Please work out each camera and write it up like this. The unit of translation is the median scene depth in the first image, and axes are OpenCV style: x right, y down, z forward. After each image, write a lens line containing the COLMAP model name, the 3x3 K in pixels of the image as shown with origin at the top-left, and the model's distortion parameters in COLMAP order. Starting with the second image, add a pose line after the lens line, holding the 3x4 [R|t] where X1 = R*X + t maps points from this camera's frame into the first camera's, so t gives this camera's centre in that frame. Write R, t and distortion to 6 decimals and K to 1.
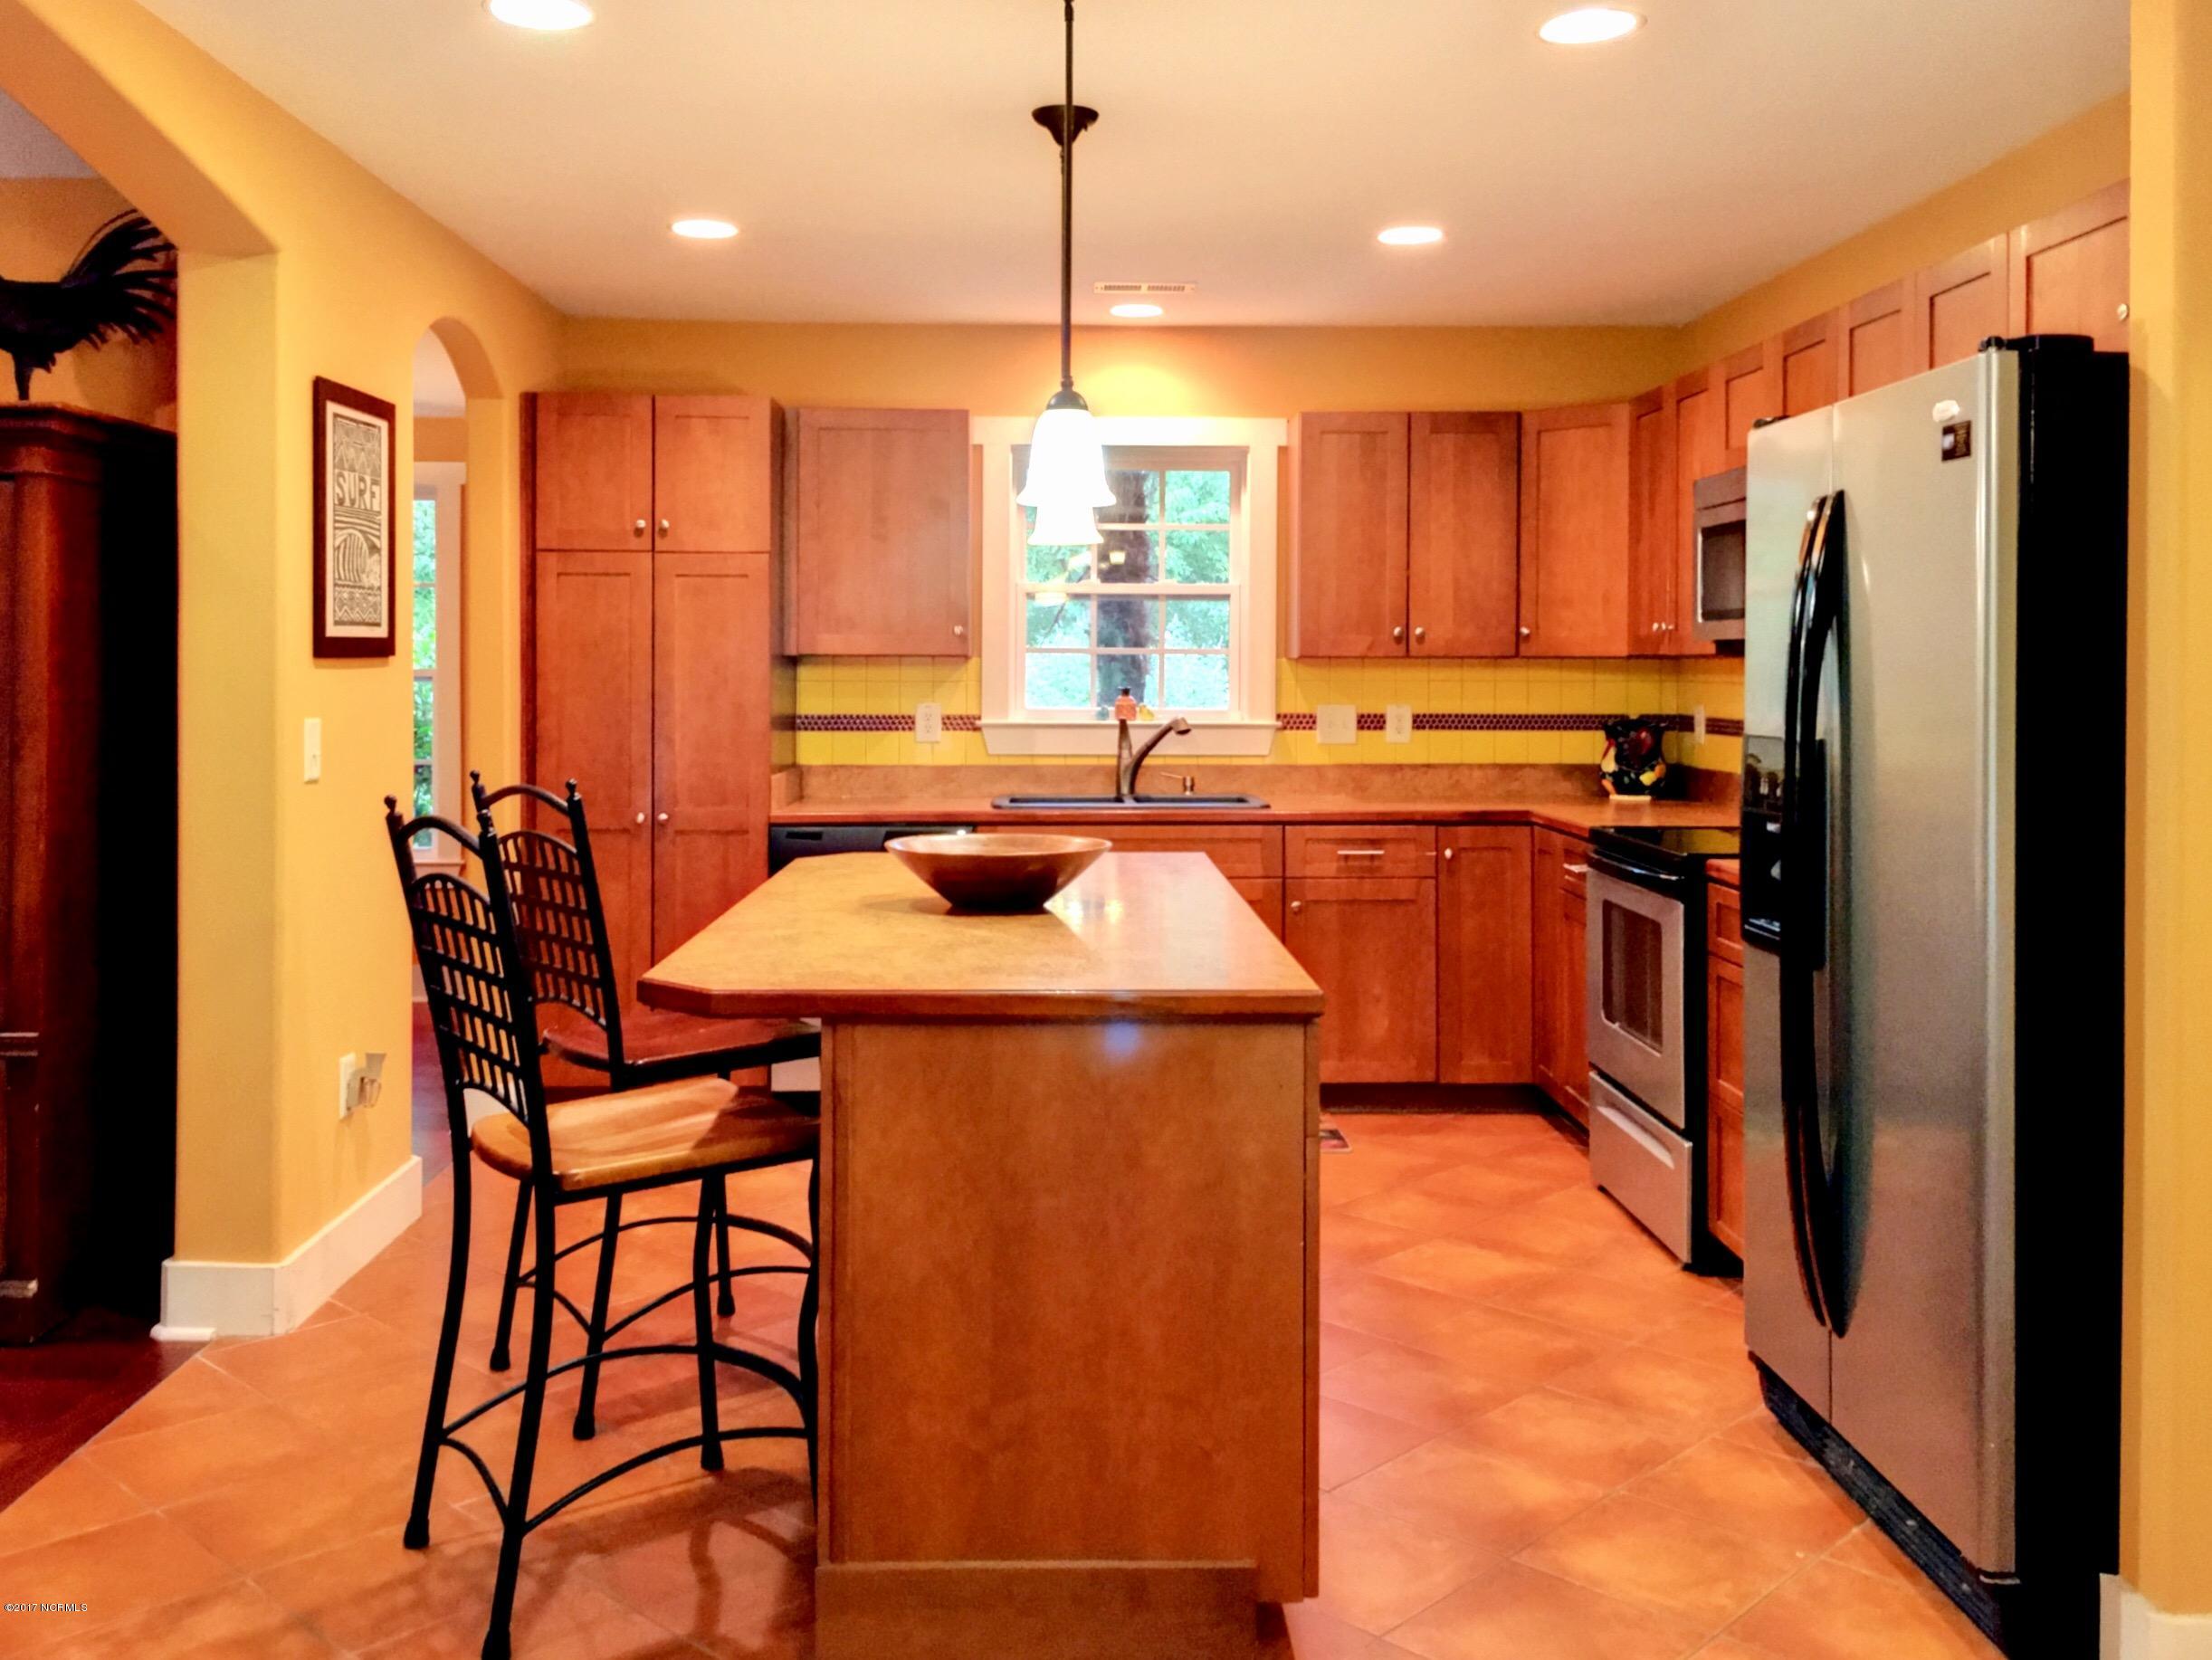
lens RADIAL K [[1959.1, 0, 1103.1], [0, 1959.1, 665.7], [0, 0, 1]] dist [0.016245, 0.003721]
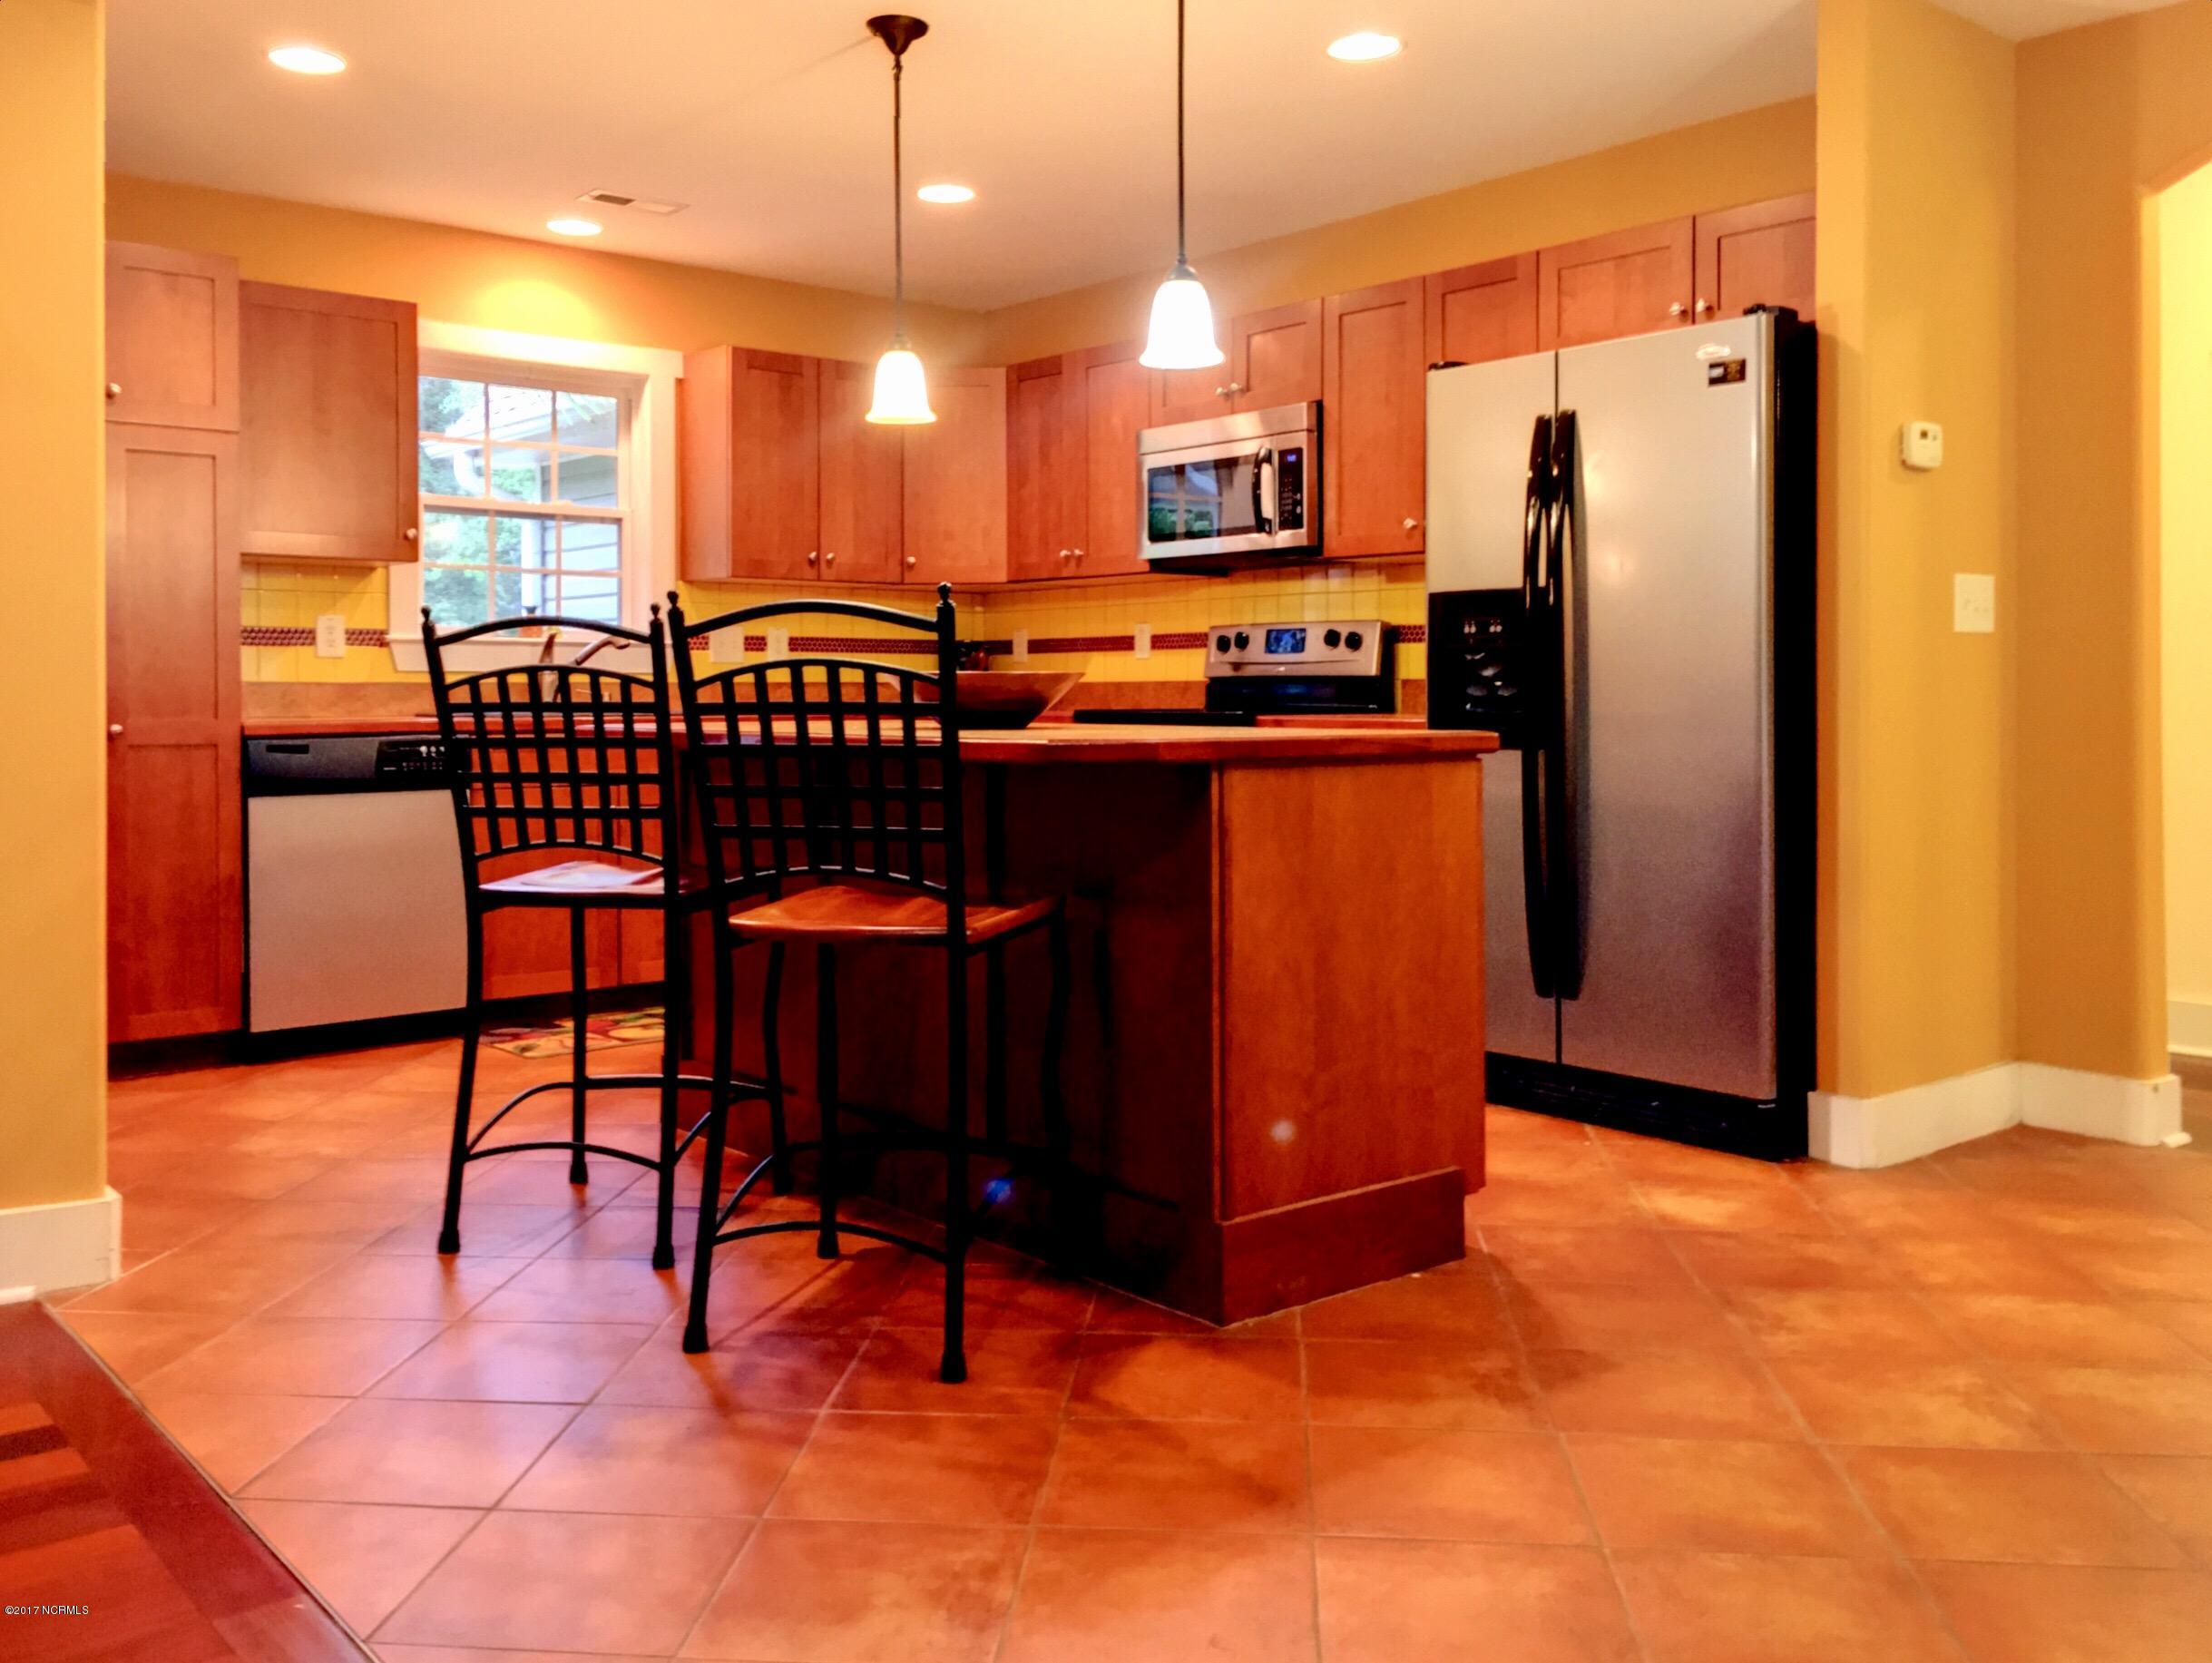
lens RADIAL K [[1919.4, 0, 1099.7], [0, 1919.4, 689.8], [0, 0, 1]] dist [0.040423, -0.006838]
pose [[0.781243, -0.002126, 0.624224, -0.383620], [0.003347, 0.999994, -0.000783, 0.057183], [-0.624218, 0.002701, 0.781245, 0.059948]]
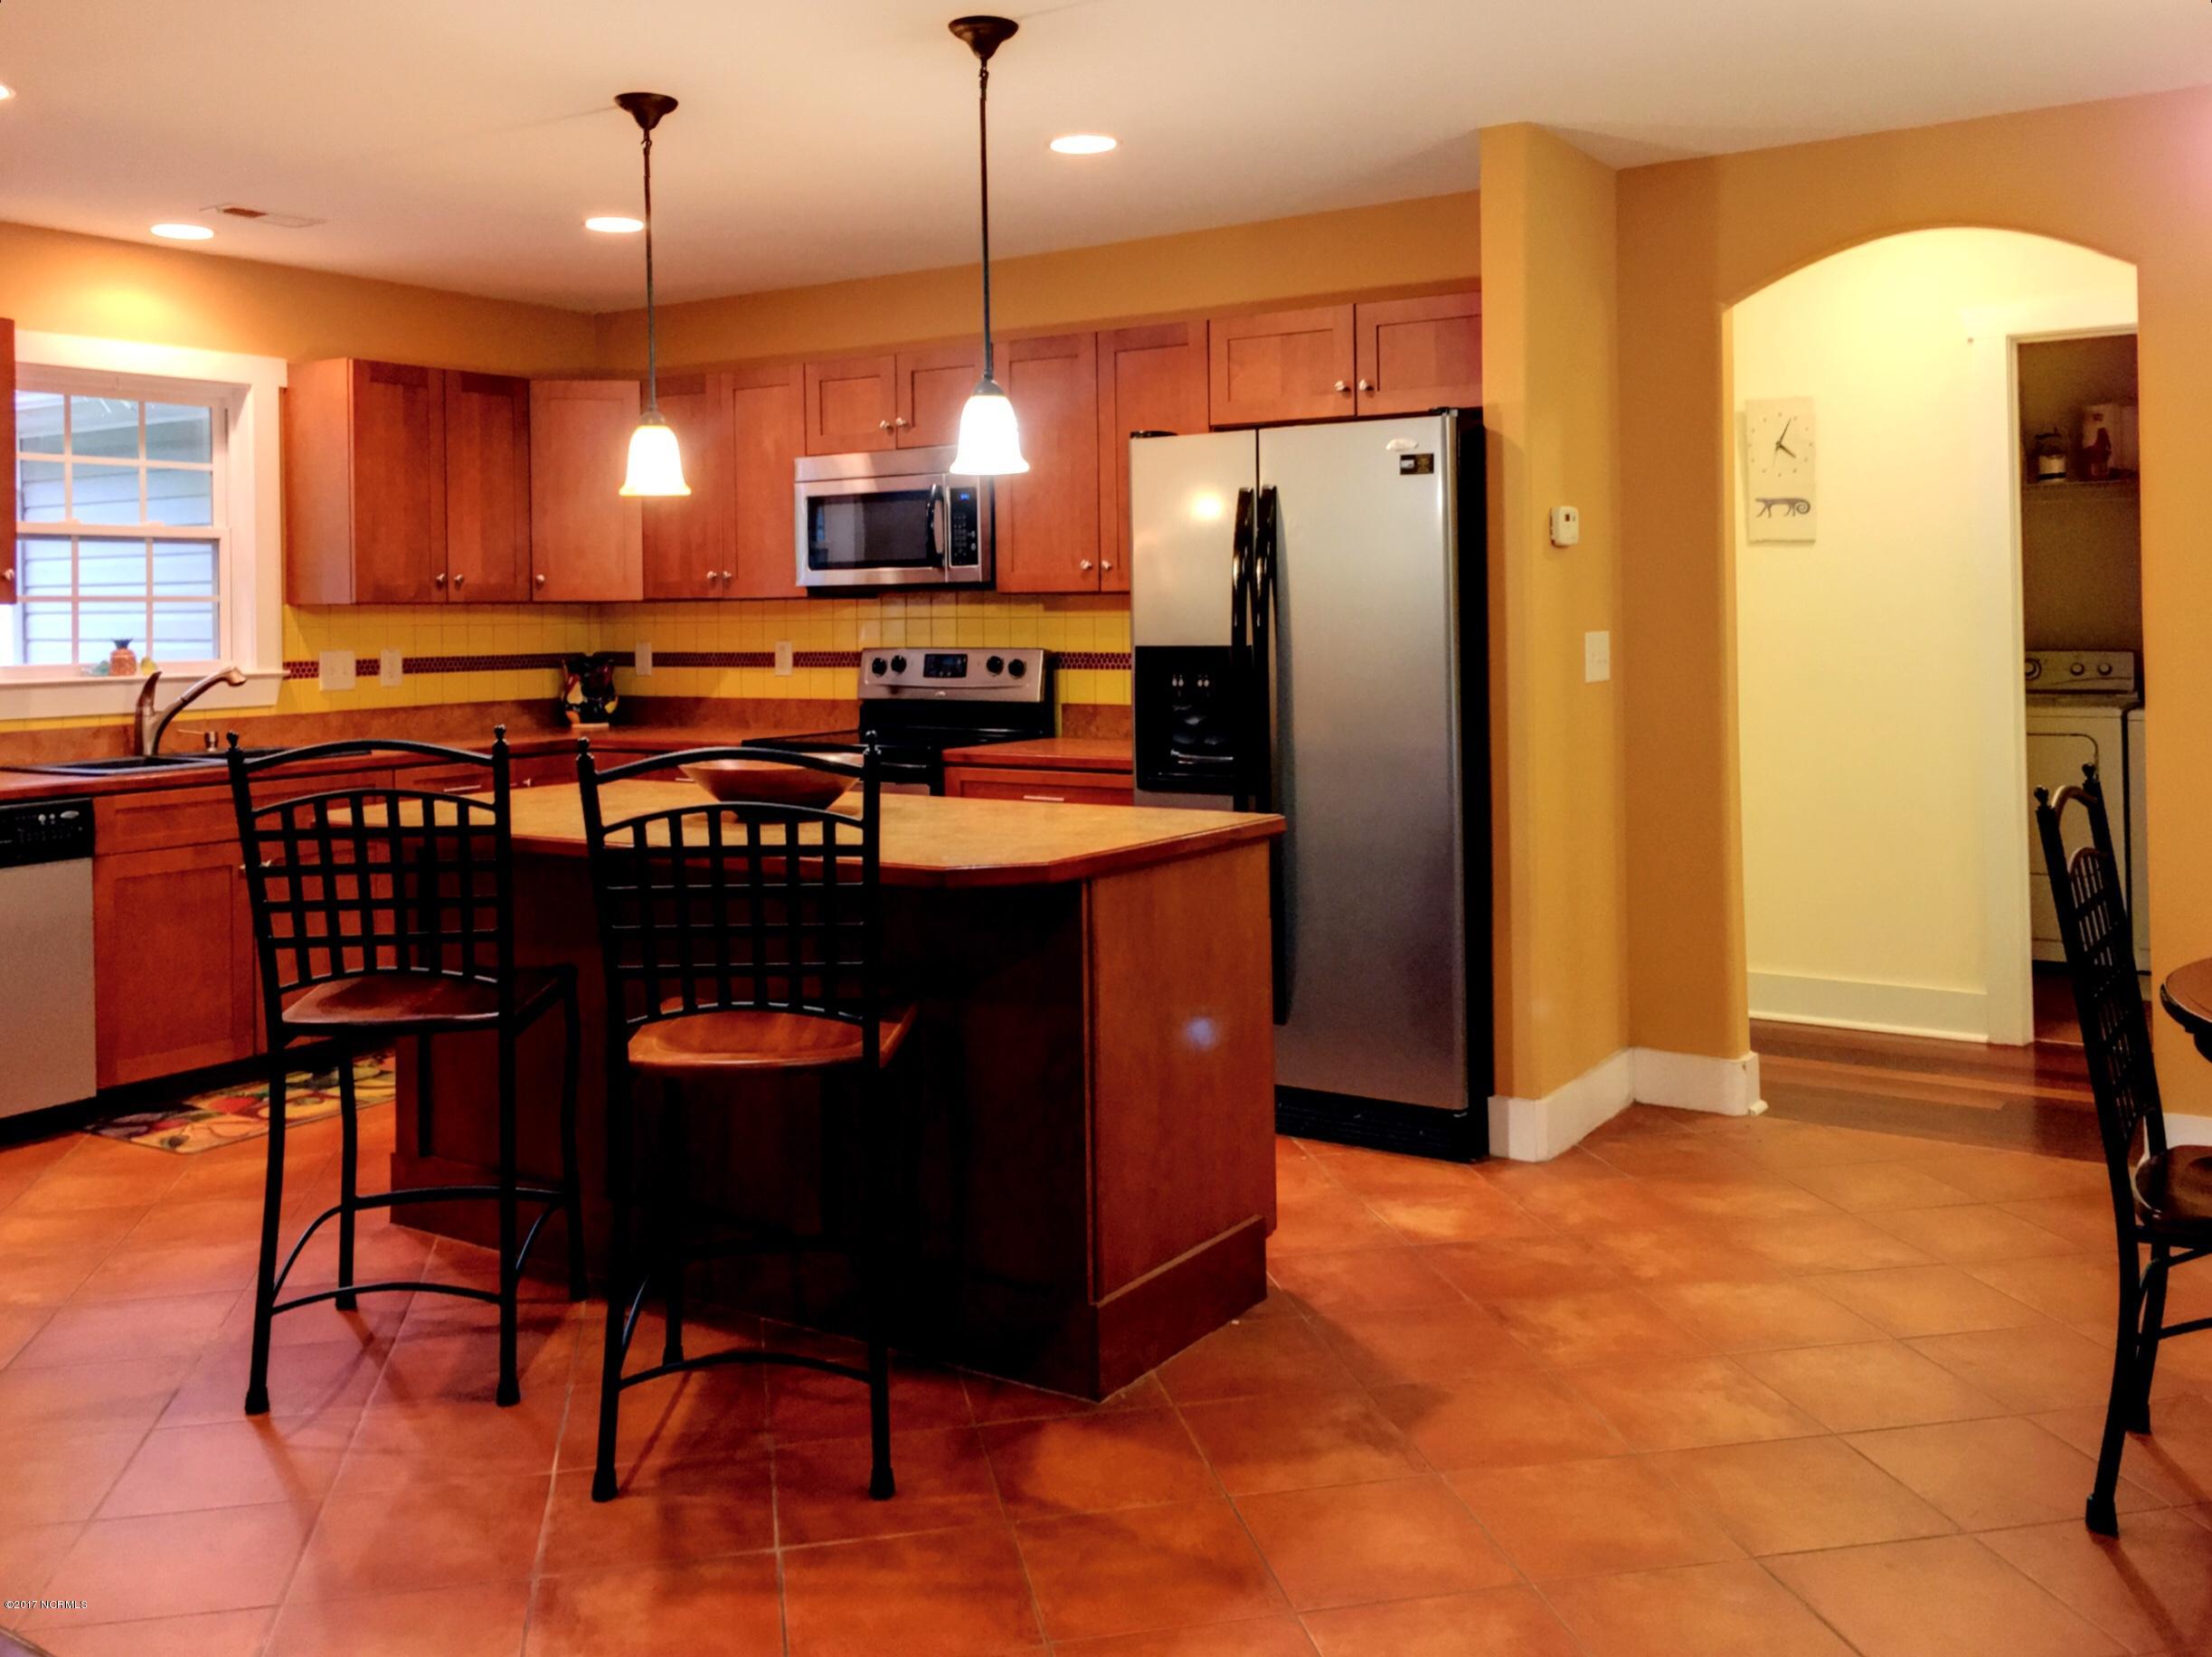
lens RADIAL K [[1938.7, 0, 1109.7], [0, 1938.7, 590.5], [0, 0, 1]] dist [0.036153, -0.003844]
pose [[0.568264, -0.000390, 0.822846, -0.487818], [0.013701, 0.999866, -0.008988, 0.003356], [-0.822732, 0.016381, 0.568193, 0.113034]]
